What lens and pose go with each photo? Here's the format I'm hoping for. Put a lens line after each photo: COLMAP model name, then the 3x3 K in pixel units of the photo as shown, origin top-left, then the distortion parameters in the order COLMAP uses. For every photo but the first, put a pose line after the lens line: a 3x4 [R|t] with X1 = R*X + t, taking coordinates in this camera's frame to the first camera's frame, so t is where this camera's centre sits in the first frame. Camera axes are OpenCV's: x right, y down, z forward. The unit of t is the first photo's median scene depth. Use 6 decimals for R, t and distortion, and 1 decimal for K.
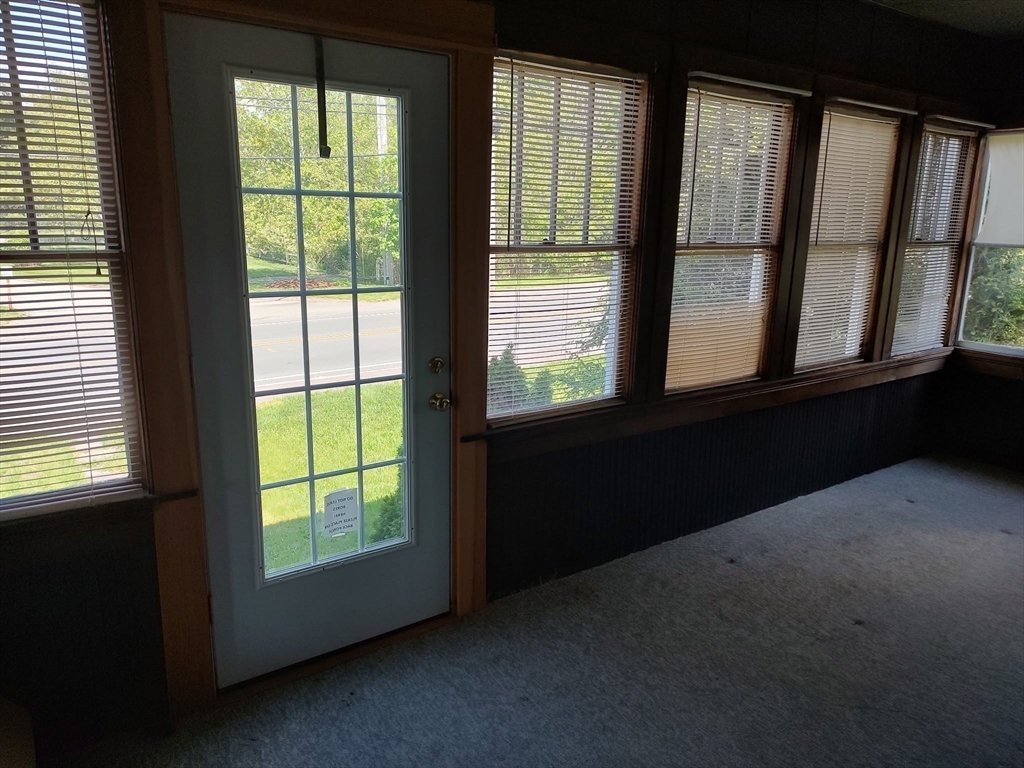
lens RADIAL K [[695.4, 0, 512.0], [0, 695.4, 384.0], [0, 0, 1]] dist [0.002831, 0.003006]
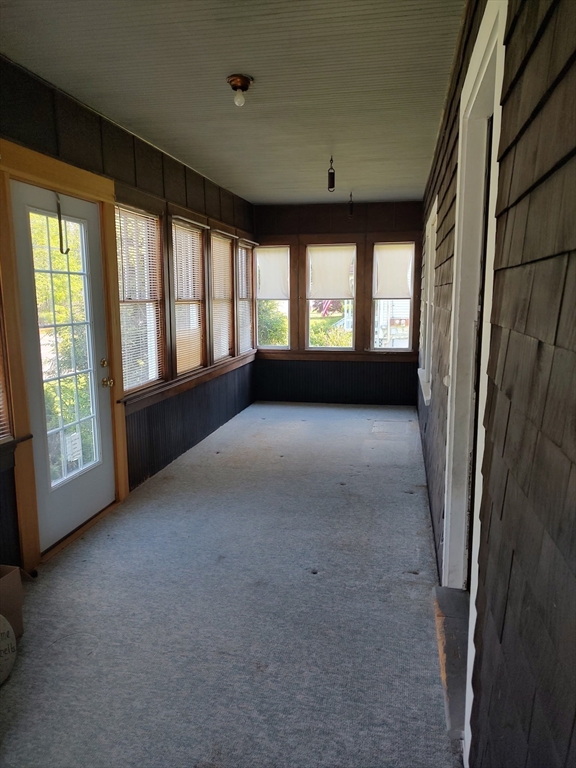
lens RADIAL K [[570.5, 0, 288.0], [0, 570.5, 384.0], [0, 0, 1]] dist [0.011767, 0.003185]
pose [[0.707225, -0.110133, 0.698358, -0.783553], [0.148706, 0.988867, 0.005353, 0.087711], [-0.691173, 0.100064, 0.715729, -0.412544]]
